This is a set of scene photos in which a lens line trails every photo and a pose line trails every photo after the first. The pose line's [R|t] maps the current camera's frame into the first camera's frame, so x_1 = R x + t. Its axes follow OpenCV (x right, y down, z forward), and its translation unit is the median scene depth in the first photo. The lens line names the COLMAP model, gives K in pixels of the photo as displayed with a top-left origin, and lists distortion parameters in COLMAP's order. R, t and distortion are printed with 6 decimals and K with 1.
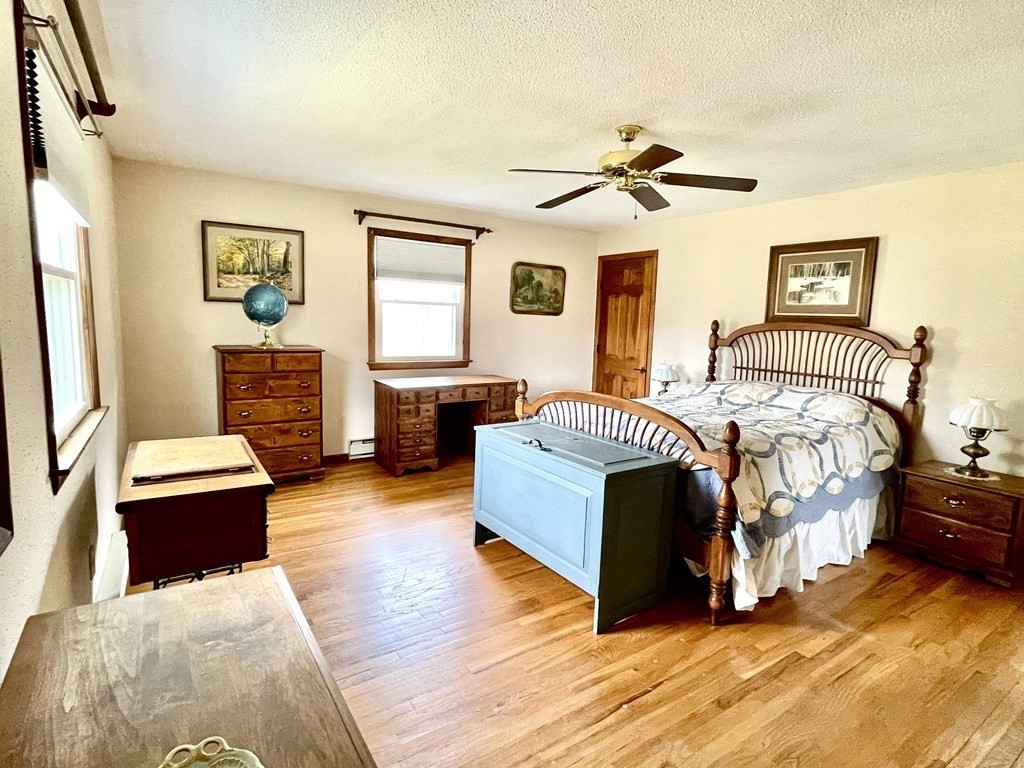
lens RADIAL K [[516.3, 0, 509.7], [0, 516.3, 382.7], [0, 0, 1]] dist [-0.000881, -0.000425]
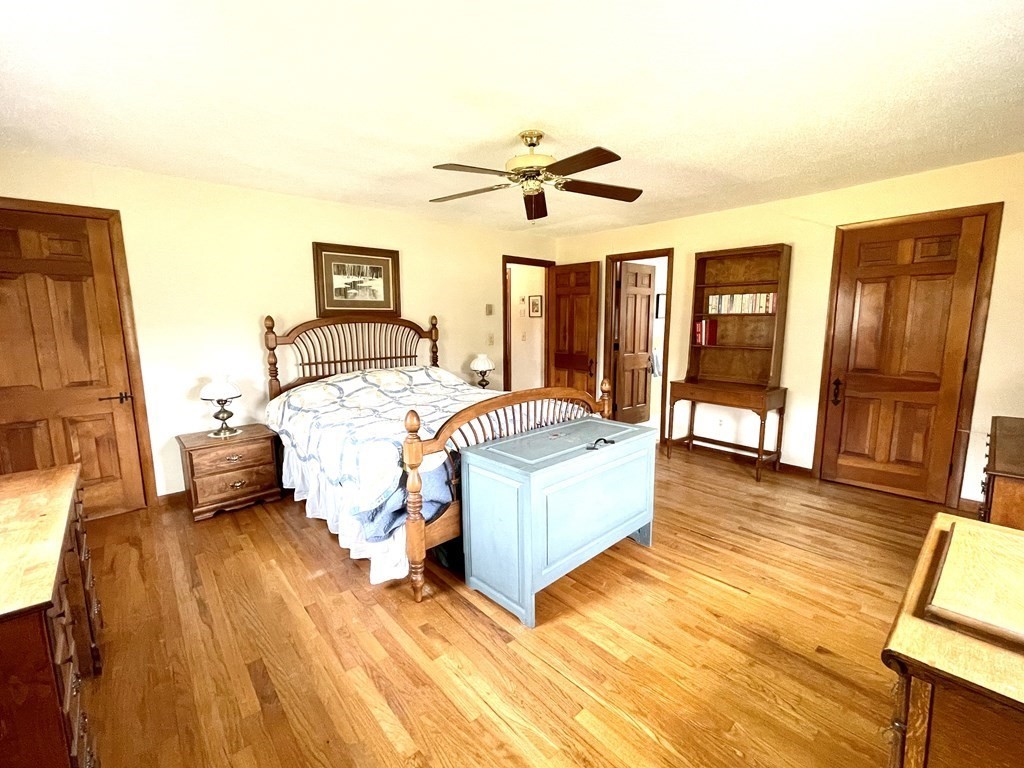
lens RADIAL K [[450.1, 0, 510.2], [0, 450.1, 382.4], [0, 0, 1]] dist [-0.004073, -0.000189]
pose [[-0.143022, -0.169888, 0.975030, -0.483505], [0.130272, 0.973355, 0.188706, -0.115557], [-0.981108, 0.154008, -0.117080, 0.798268]]
